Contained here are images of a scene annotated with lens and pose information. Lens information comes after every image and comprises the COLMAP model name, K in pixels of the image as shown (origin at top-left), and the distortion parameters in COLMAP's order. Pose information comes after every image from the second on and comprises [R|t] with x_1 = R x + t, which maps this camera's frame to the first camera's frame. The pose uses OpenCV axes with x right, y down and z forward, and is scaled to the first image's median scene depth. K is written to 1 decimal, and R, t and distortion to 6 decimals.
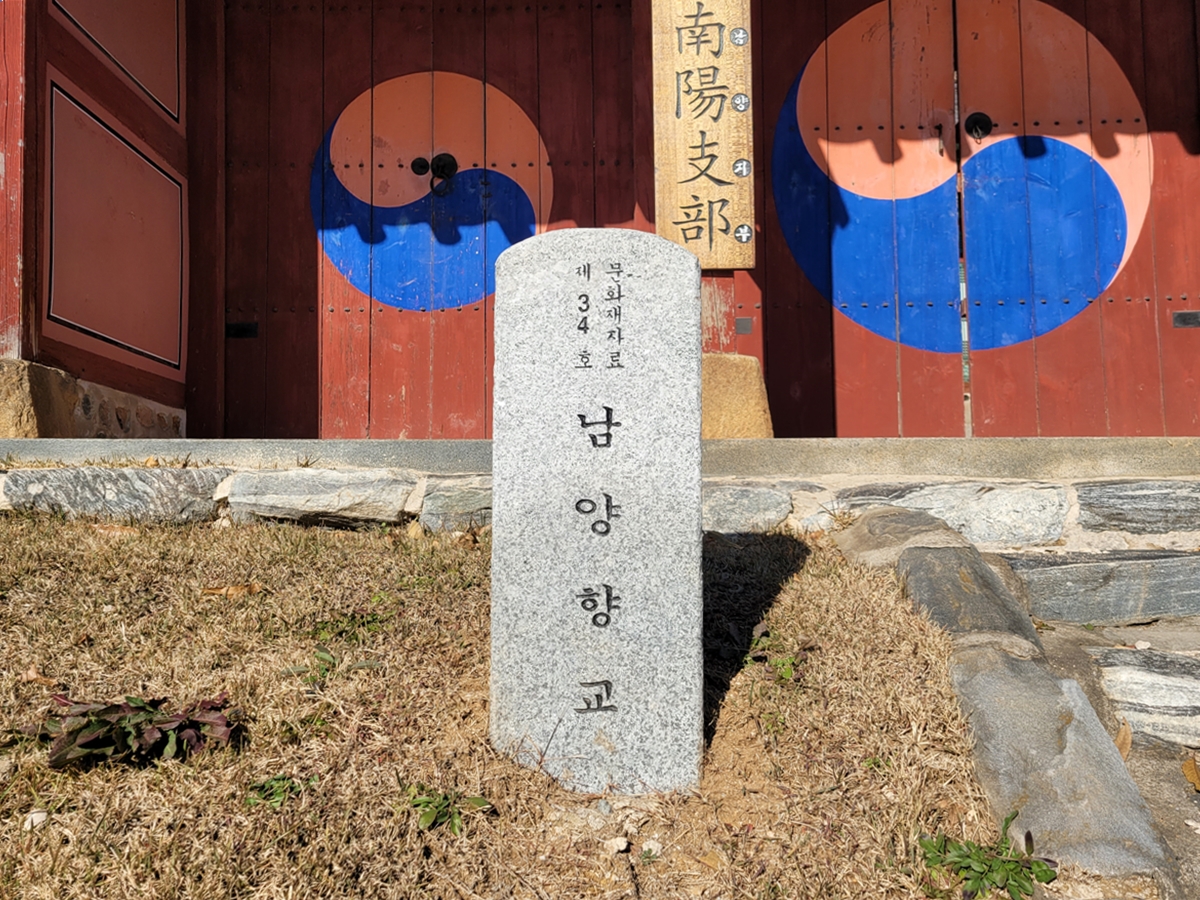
lens RADIAL K [[1049.7, 0, 616.2], [0, 1049.7, 445.6], [0, 0, 1]] dist [0.045700, 0.000404]
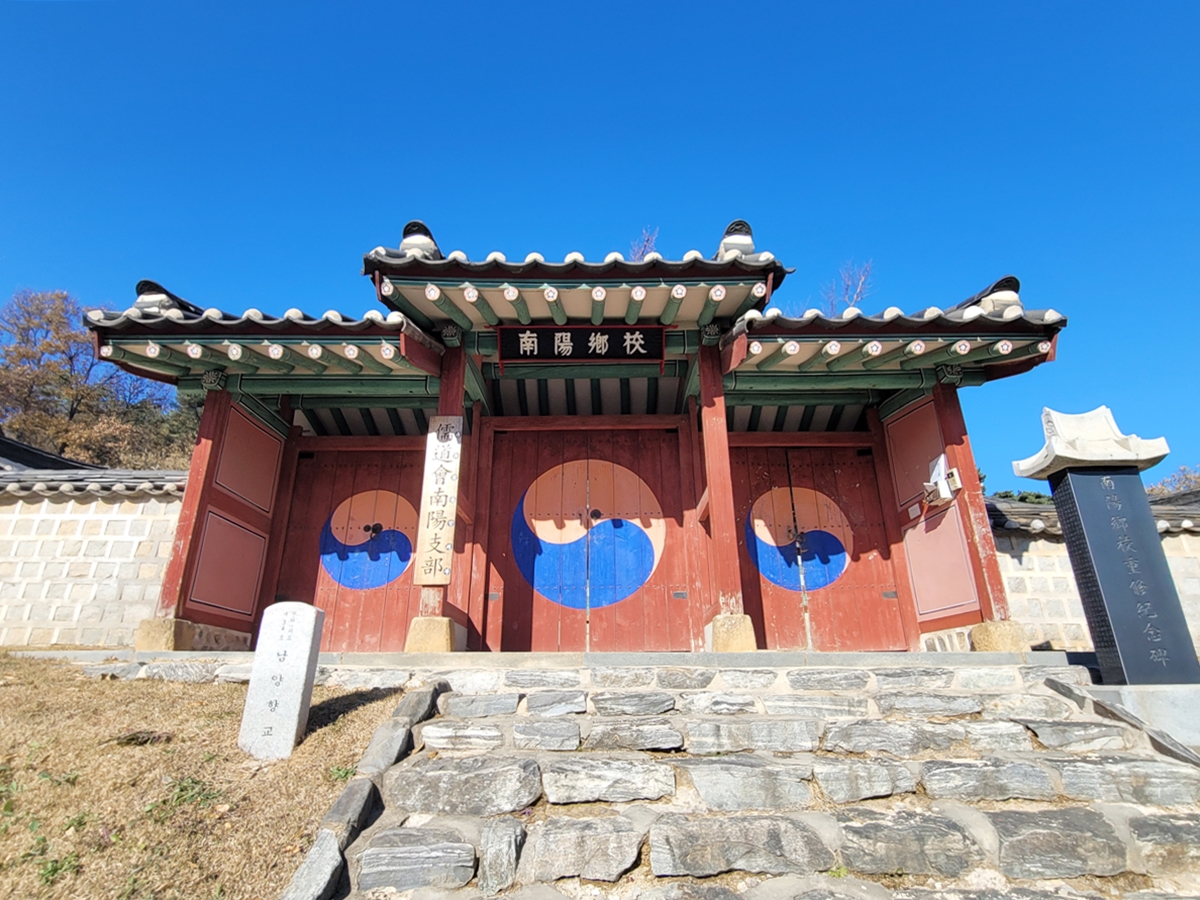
lens RADIAL K [[625.9, 0, 606.2], [0, 625.9, 452.7], [0, 0, 1]] dist [-0.003091, 0.000233]
pose [[0.999940, 0.006205, 0.009067, 0.357055], [-0.003393, 0.959331, -0.282263, -0.028132], [-0.010450, 0.282215, 0.959294, -0.442139]]
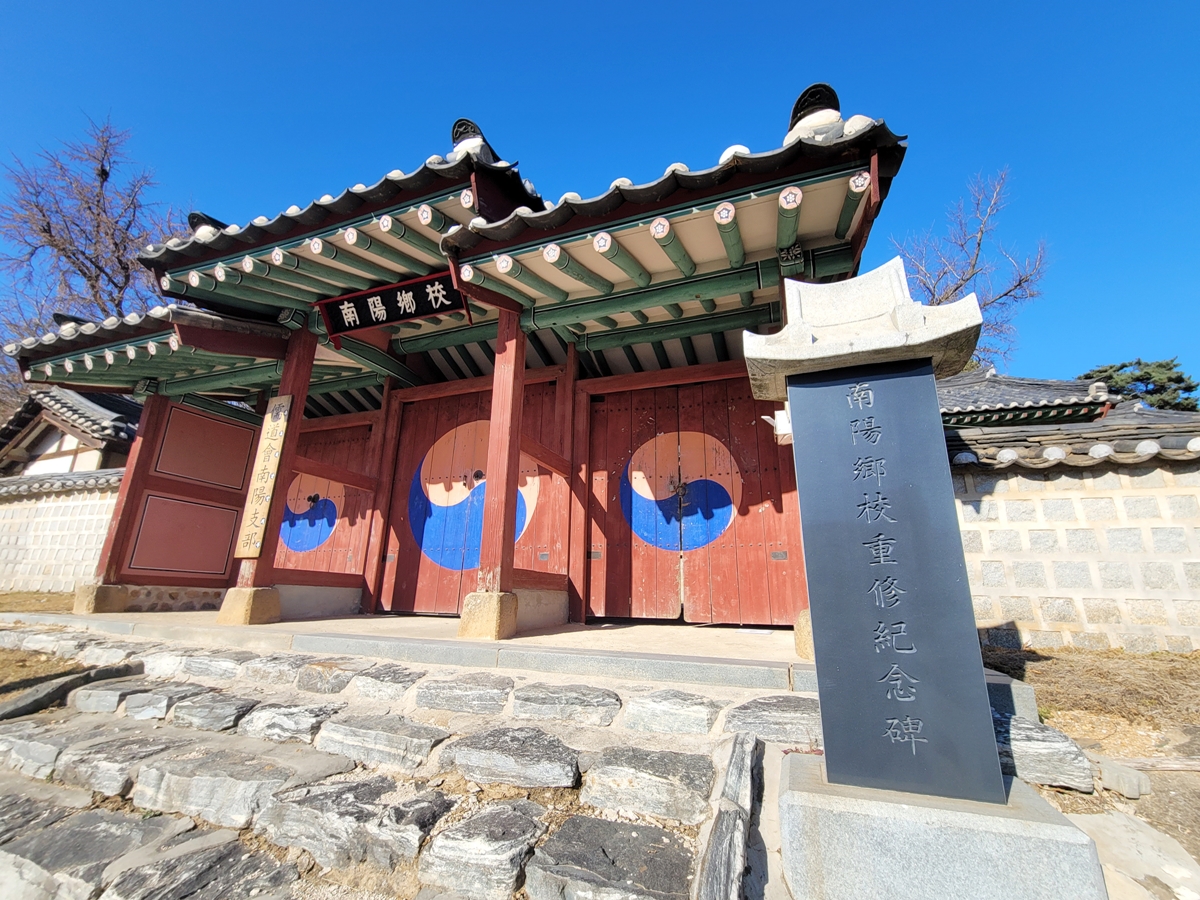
lens RADIAL K [[506.8, 0, 604.2], [0, 506.8, 453.0], [0, 0, 1]] dist [-0.002425, 0.000932]
pose [[0.941915, -0.065261, -0.329449, 1.024617], [-0.001691, 0.980005, -0.198965, -0.120006], [0.335847, 0.187966, 0.922971, -0.001830]]
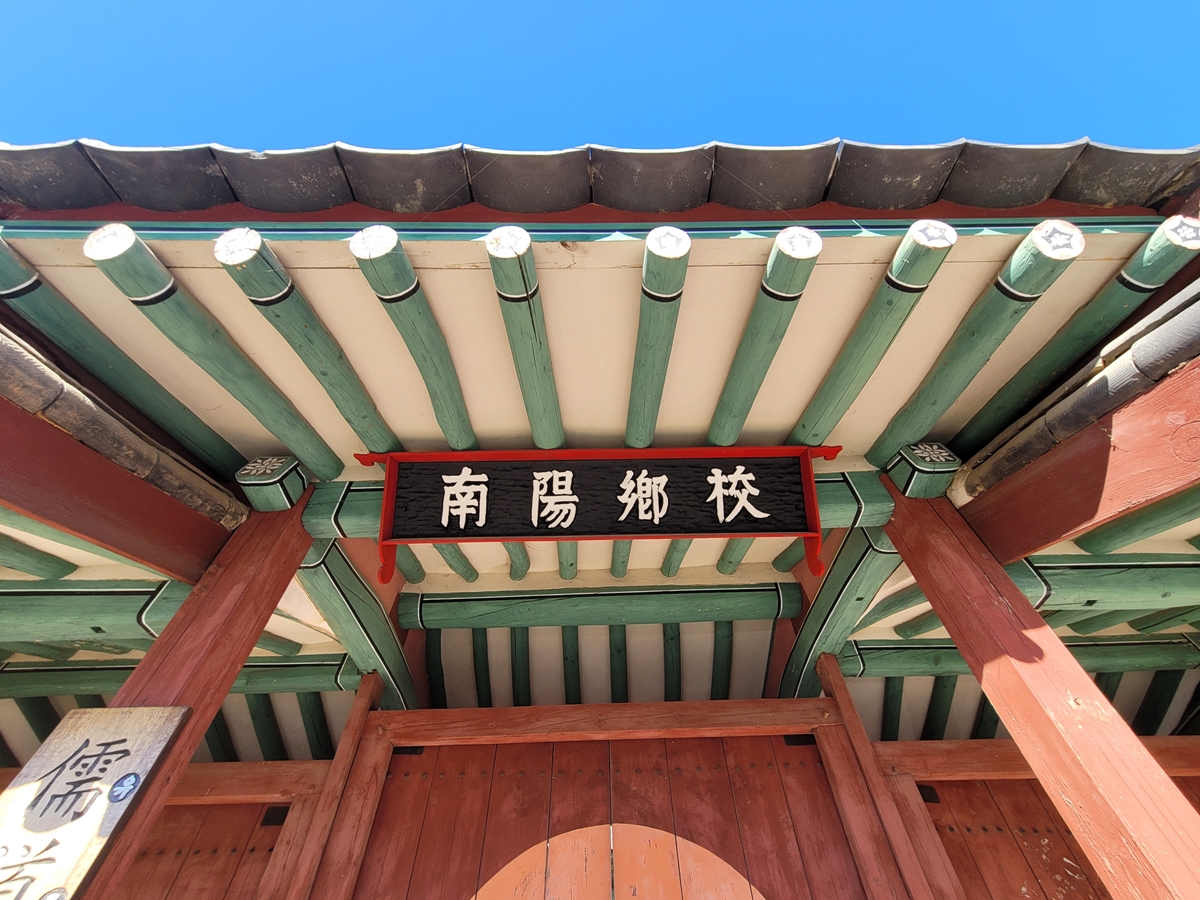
lens RADIAL K [[506.8, 0, 604.2], [0, 506.8, 453.0], [0, 0, 1]] dist [-0.002425, 0.000932]
pose [[0.999924, -0.003449, 0.011795, 0.314798], [0.010946, 0.686251, -0.727283, -0.333348], [-0.005586, 0.727357, 0.686236, 0.422860]]
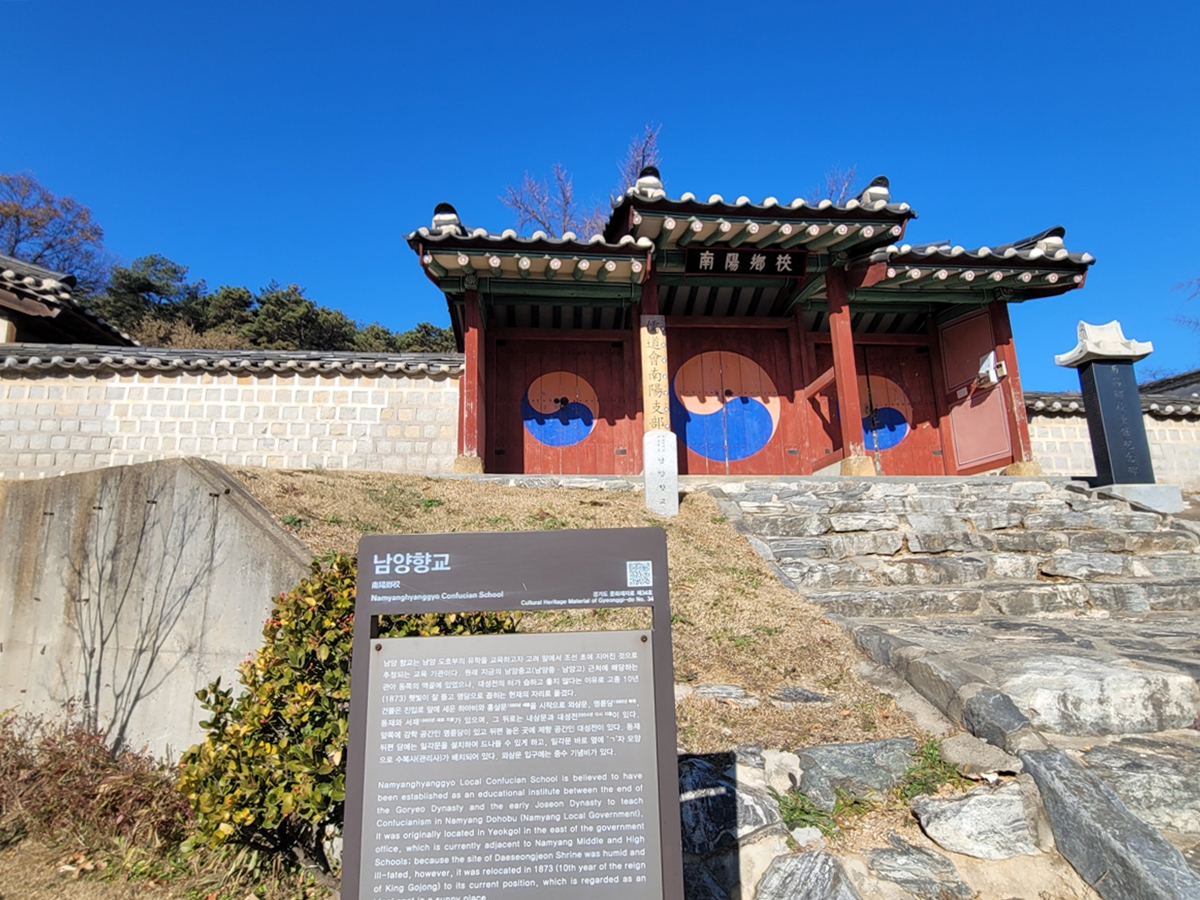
lens RADIAL K [[640.4, 0, 604.7], [0, 640.4, 451.1], [0, 0, 1]] dist [-0.000043, -0.002262]
pose [[0.994576, 0.011322, 0.103395, -0.243034], [0.002529, 0.991132, -0.132859, 0.139964], [-0.103982, 0.132400, 0.985727, -0.892817]]
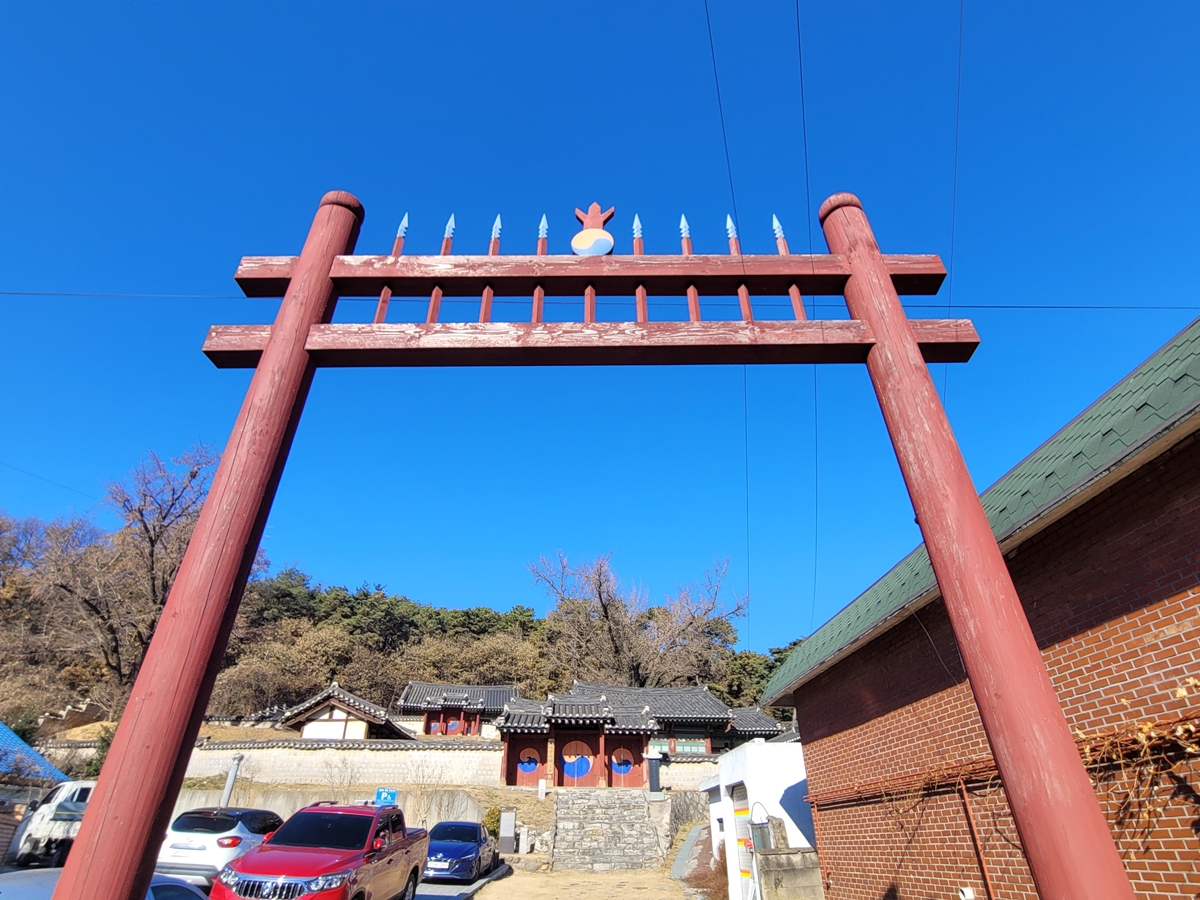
lens RADIAL K [[625.9, 0, 606.2], [0, 625.9, 452.7], [0, 0, 1]] dist [-0.003091, 0.000233]
pose [[0.997199, 0.047675, 0.057637, 0.106891], [-0.015405, 0.884934, -0.465462, -0.053561], [-0.073196, 0.463270, 0.883189, -6.472951]]
